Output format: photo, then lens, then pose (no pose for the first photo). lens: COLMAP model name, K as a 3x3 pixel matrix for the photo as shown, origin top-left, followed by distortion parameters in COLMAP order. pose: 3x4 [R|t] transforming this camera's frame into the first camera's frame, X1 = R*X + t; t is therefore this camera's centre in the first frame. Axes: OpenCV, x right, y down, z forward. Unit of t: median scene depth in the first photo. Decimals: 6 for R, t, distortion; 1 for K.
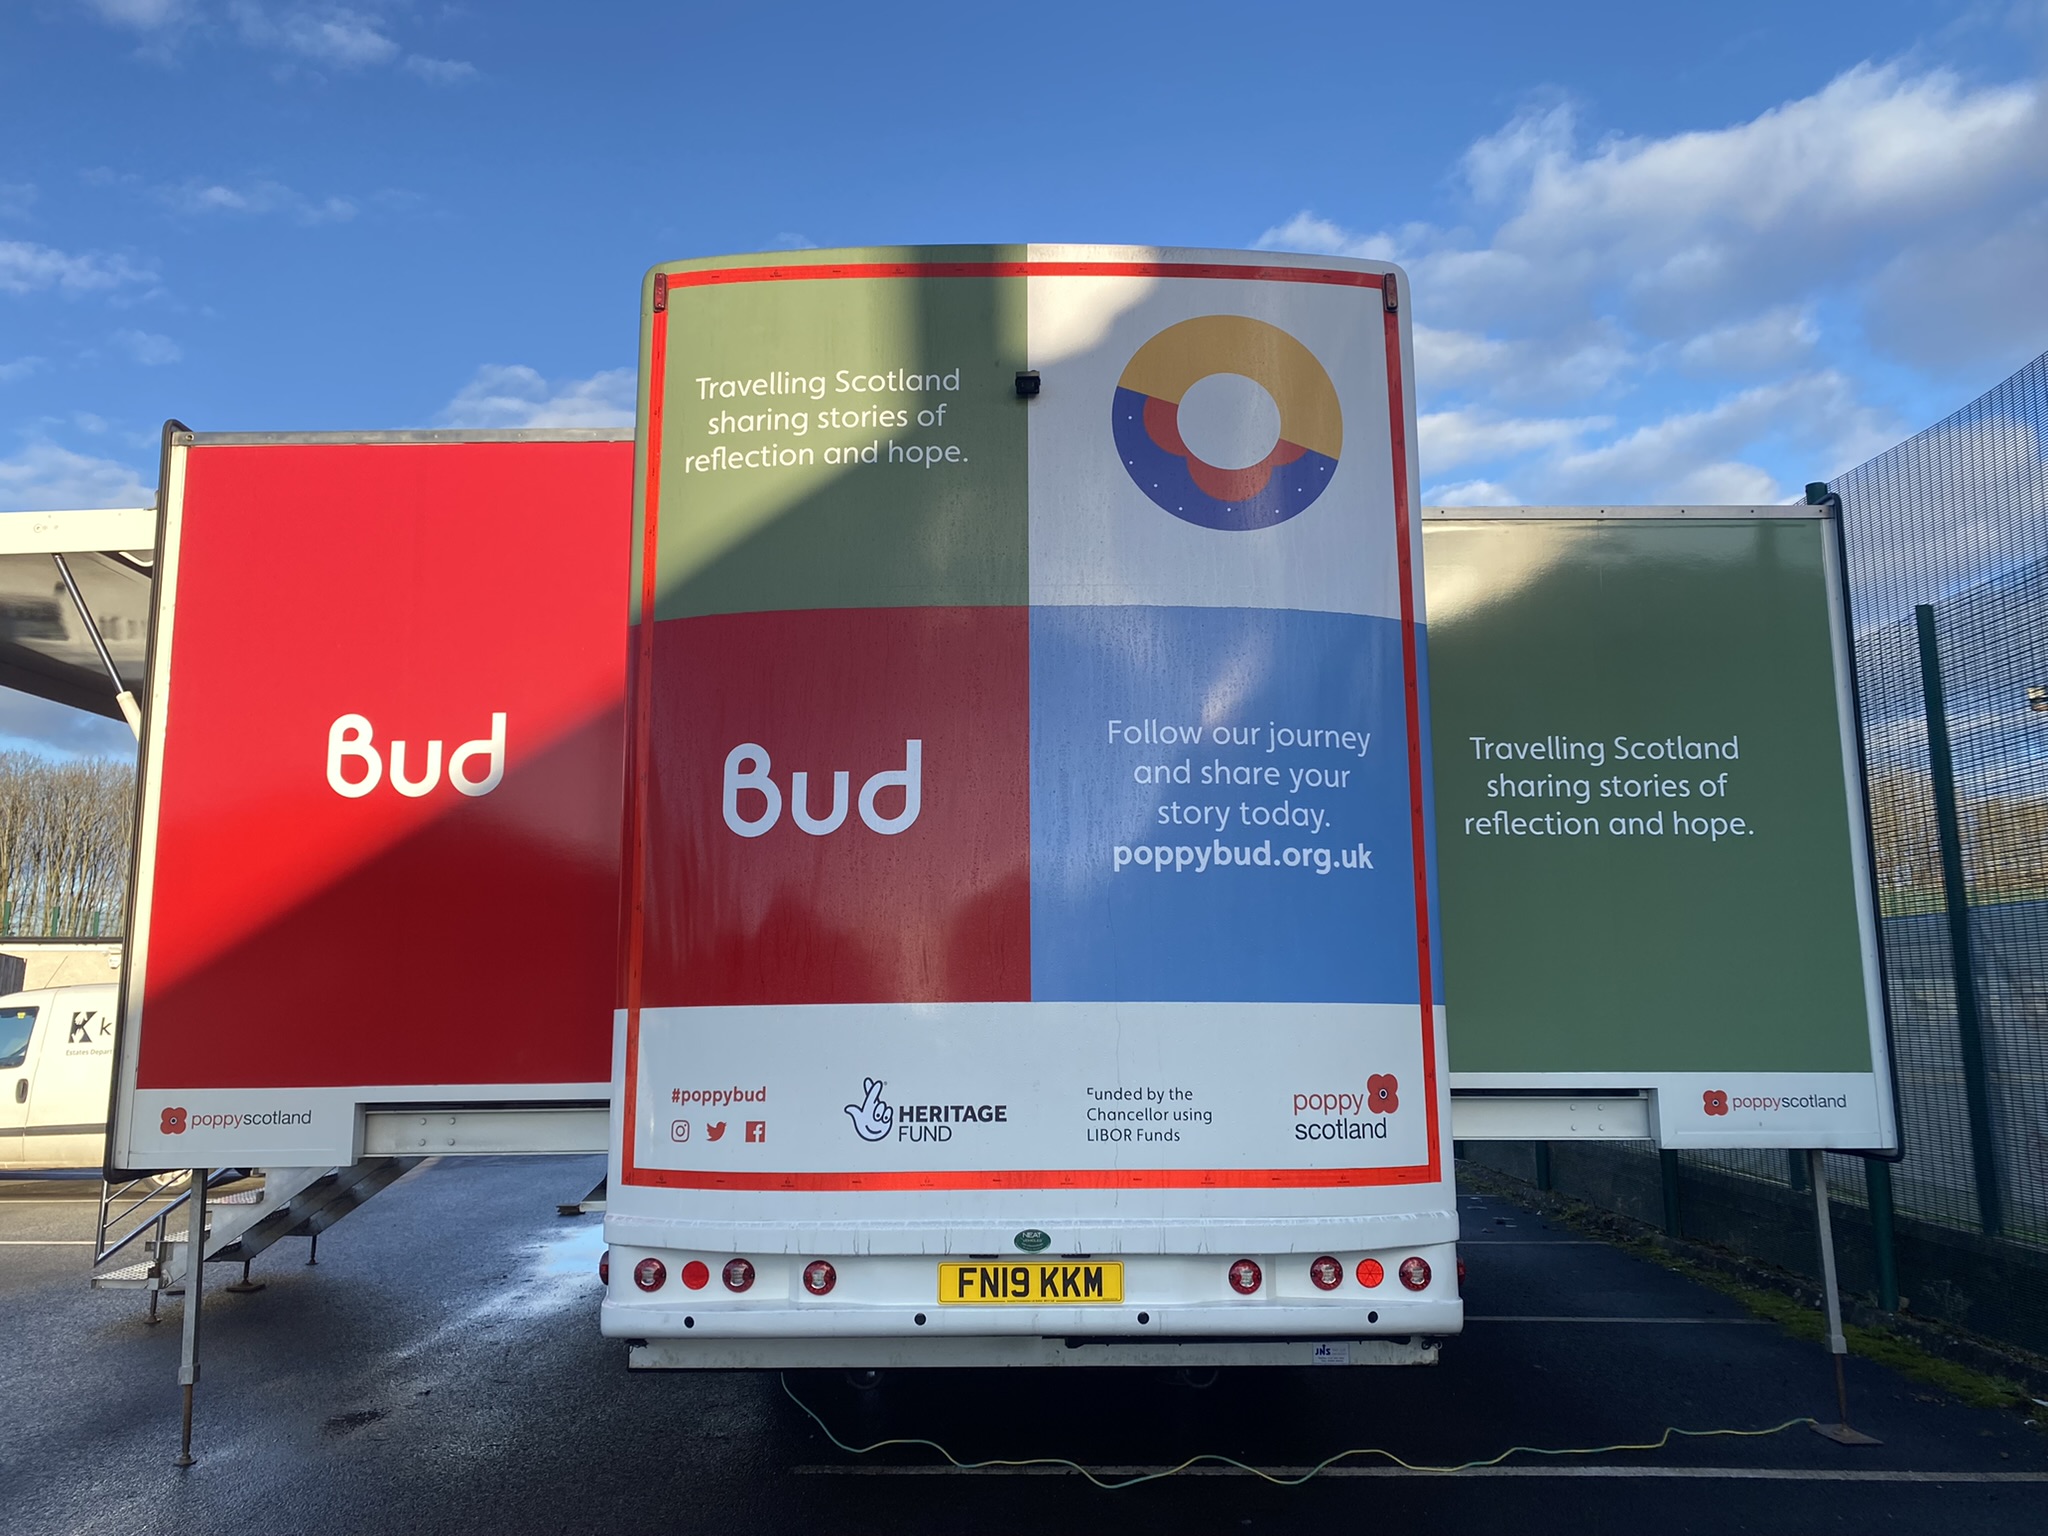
lens RADIAL K [[1514.6, 0, 1024.0], [0, 1514.6, 768.0], [0, 0, 1]] dist [0.144073, -0.260862]
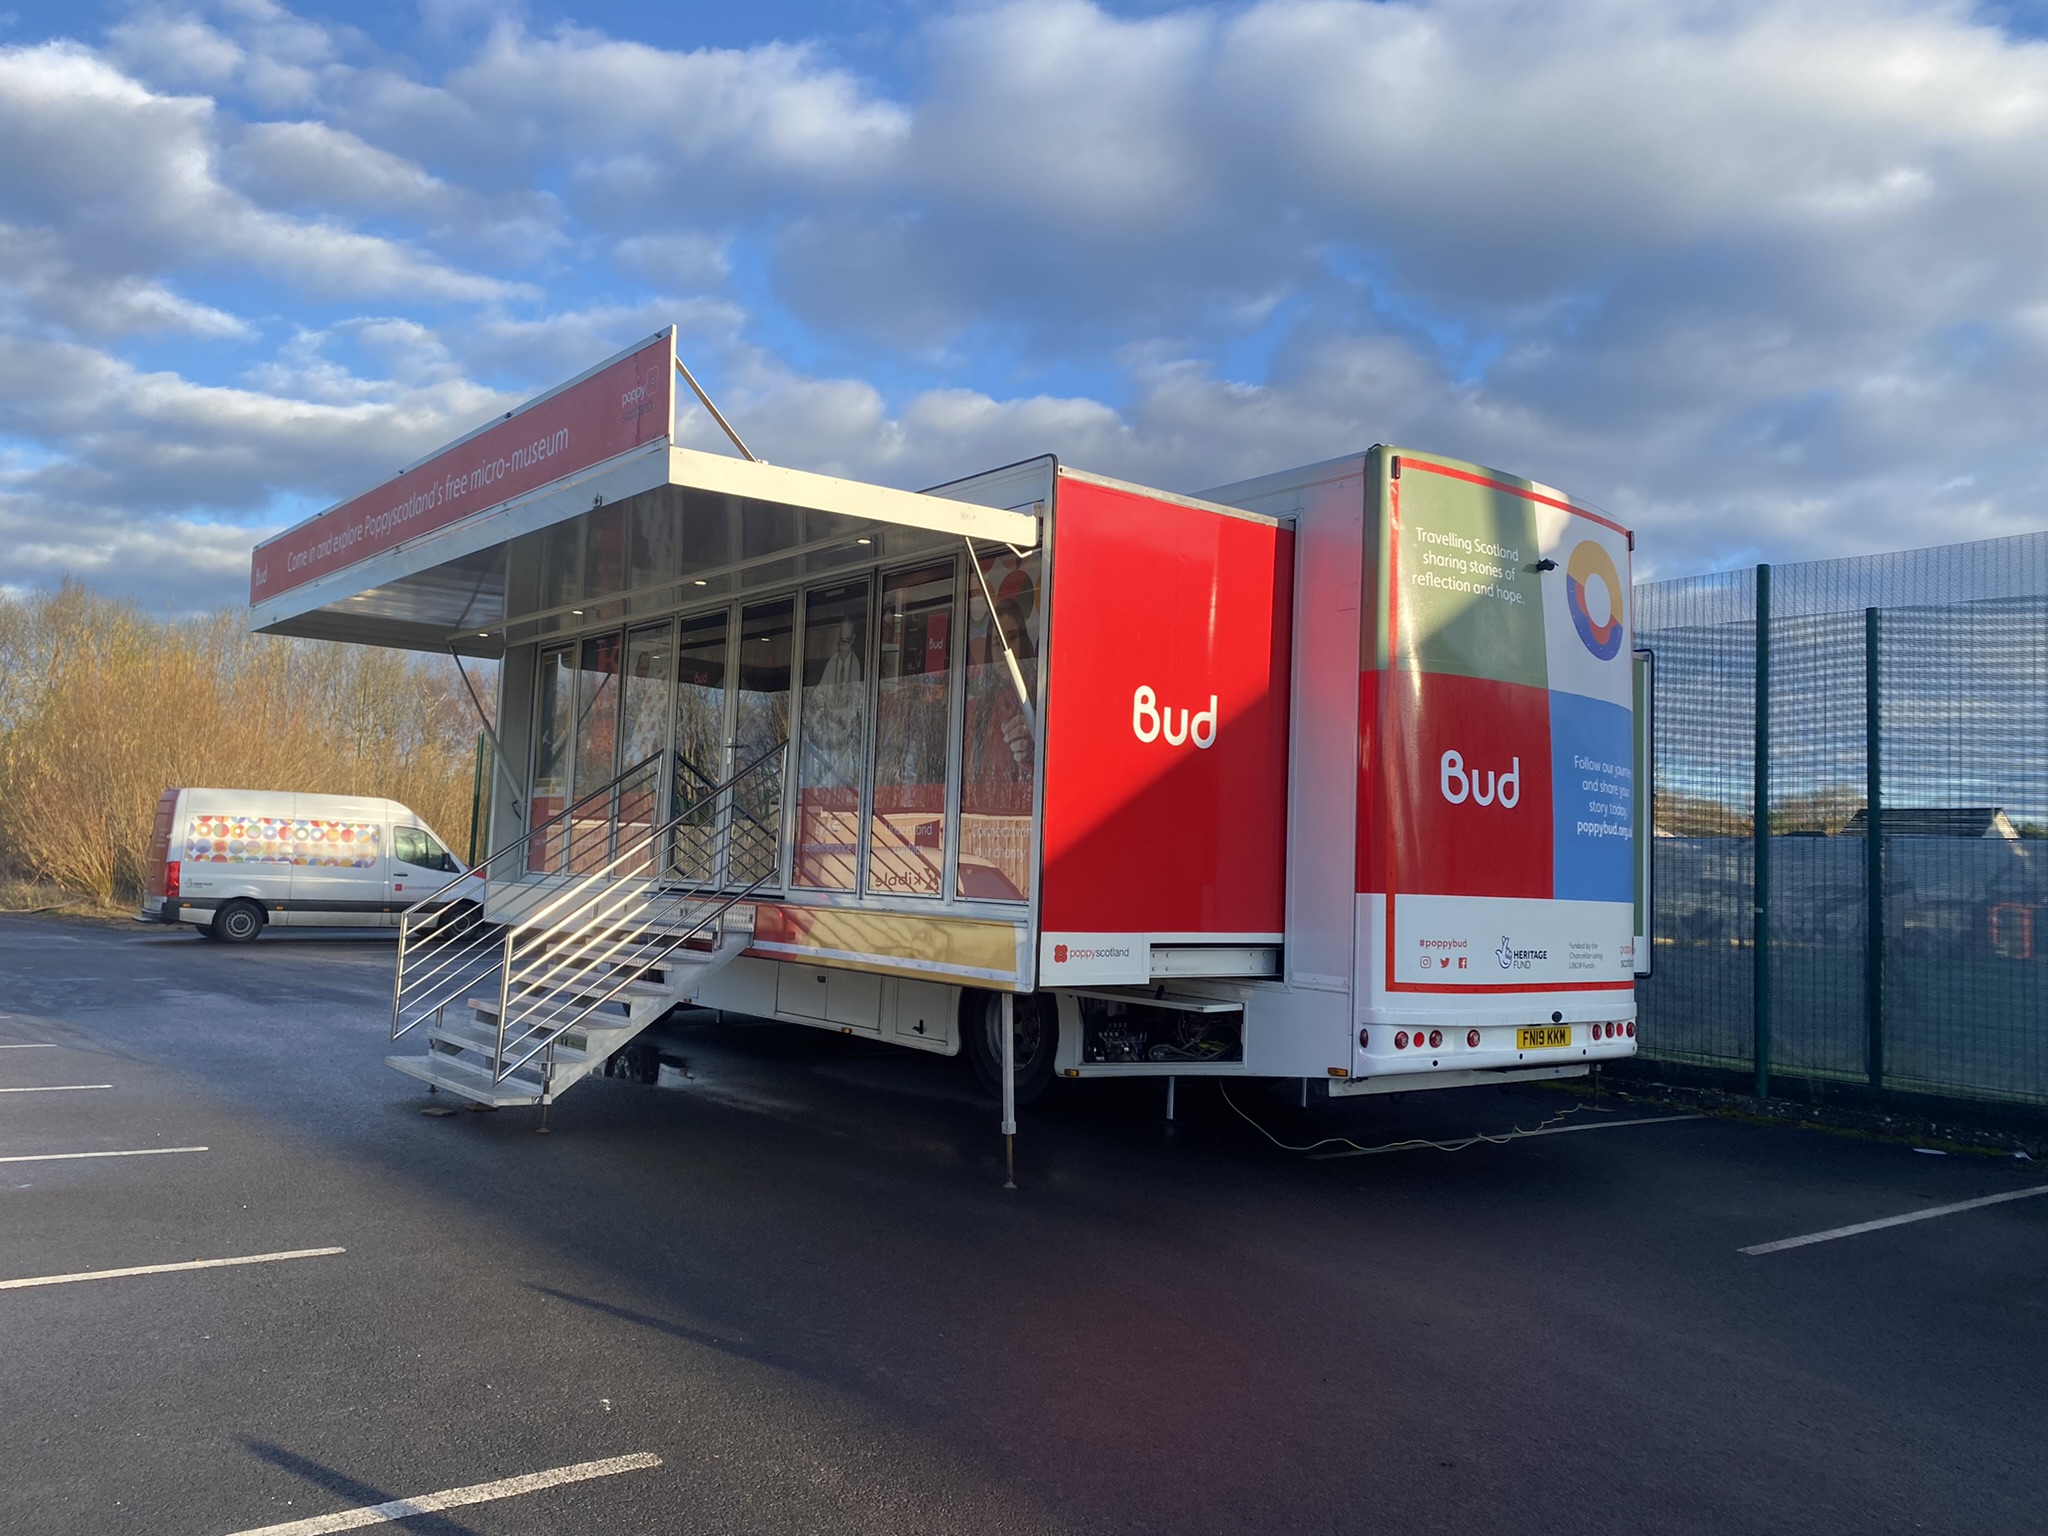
lens RADIAL K [[1514.6, 0, 1024.0], [0, 1514.6, 768.0], [0, 0, 1]] dist [0.144073, -0.260862]
pose [[0.778374, 0.079618, 0.622732, -1.635624], [-0.137852, 0.989393, 0.045810, -0.008239], [-0.612479, -0.121502, 0.781093, -0.092877]]
